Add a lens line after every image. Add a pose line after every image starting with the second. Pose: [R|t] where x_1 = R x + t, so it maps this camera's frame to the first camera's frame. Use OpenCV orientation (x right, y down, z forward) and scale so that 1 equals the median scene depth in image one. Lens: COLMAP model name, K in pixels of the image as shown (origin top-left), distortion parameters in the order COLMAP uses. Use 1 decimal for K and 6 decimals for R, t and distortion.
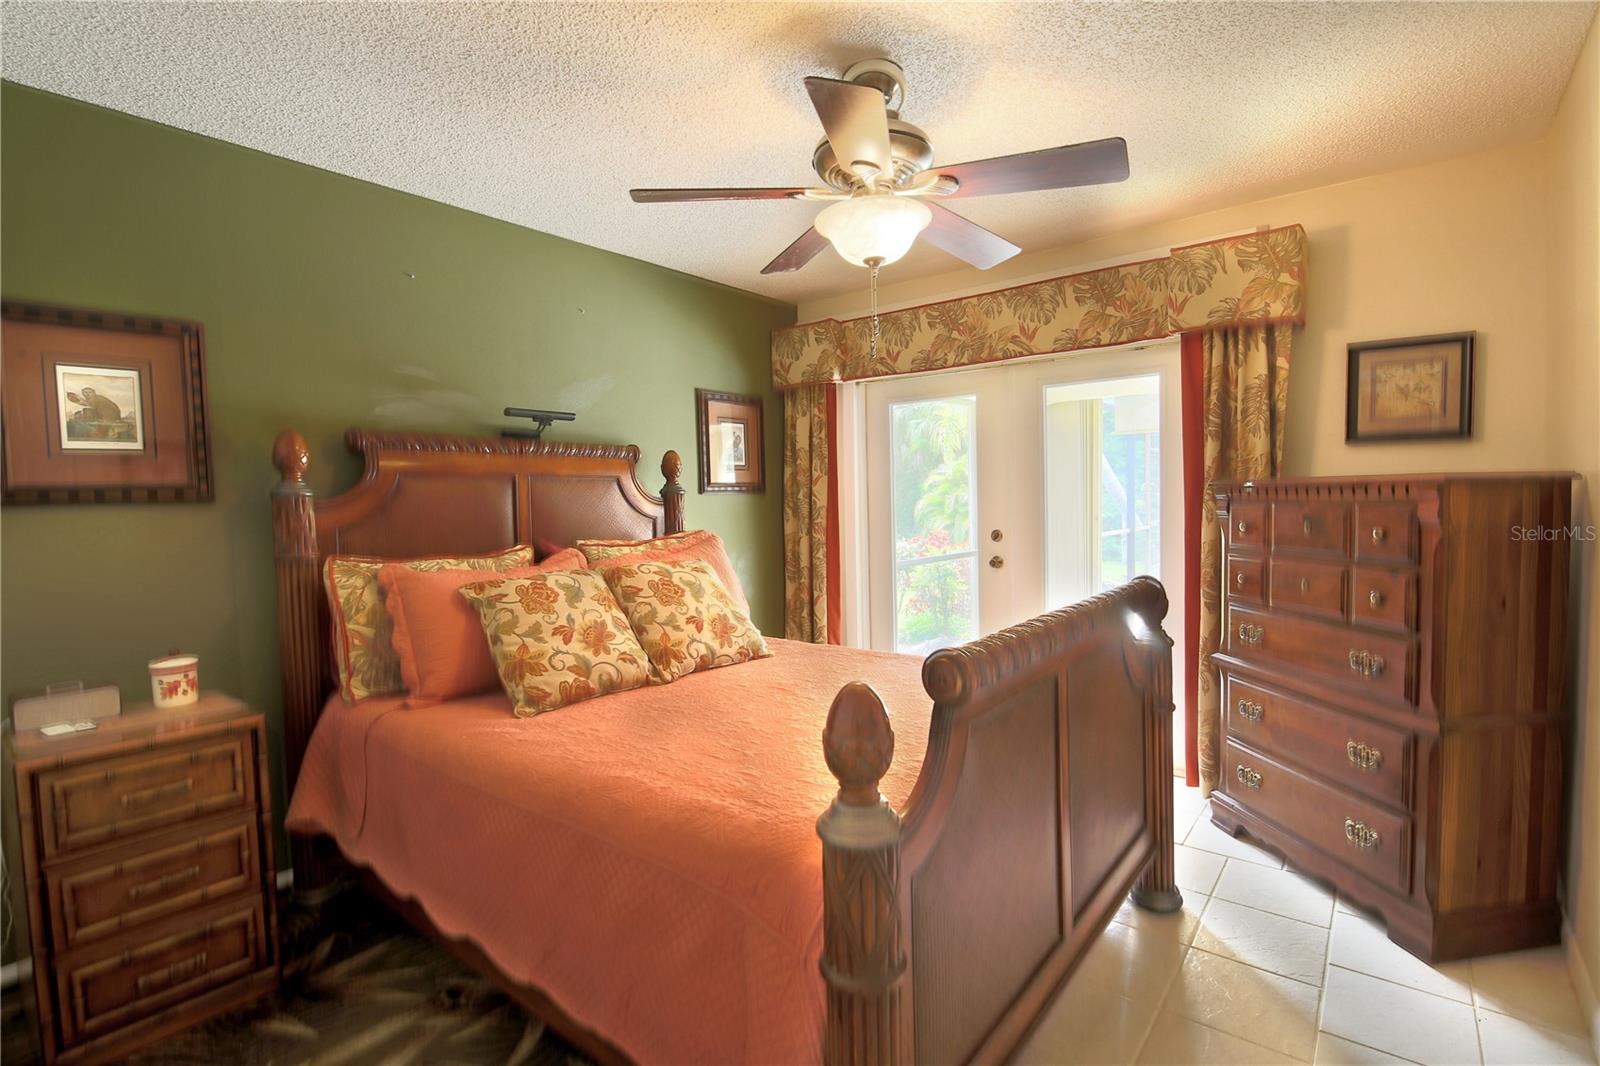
lens RADIAL K [[734.3, 0, 795.0], [0, 734.3, 533.5], [0, 0, 1]] dist [-0.029991, -0.001730]
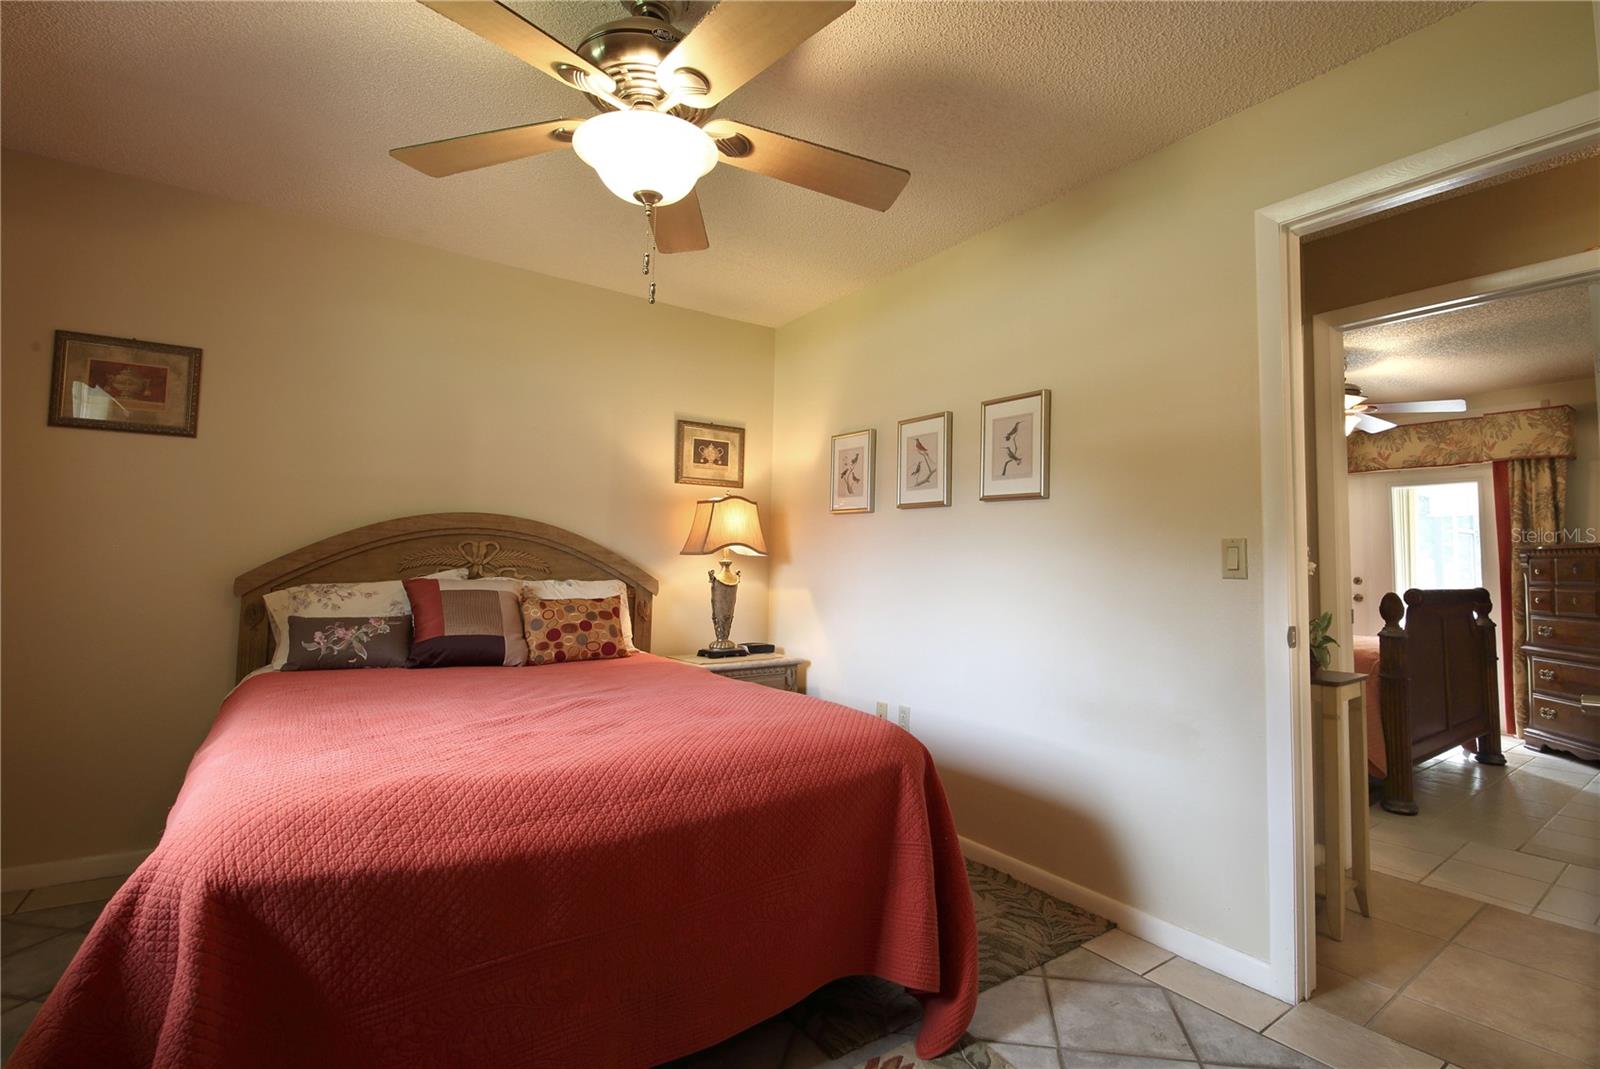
lens RADIAL K [[734.3, 0, 804.9], [0, 734.3, 518.9], [0, 0, 1]] dist [-0.029991, -0.001730]
pose [[0.961142, 0.023450, -0.275057, -0.593174], [-0.054752, 0.992785, -0.106681, 0.136302], [0.270571, 0.117596, 0.955491, -1.086390]]
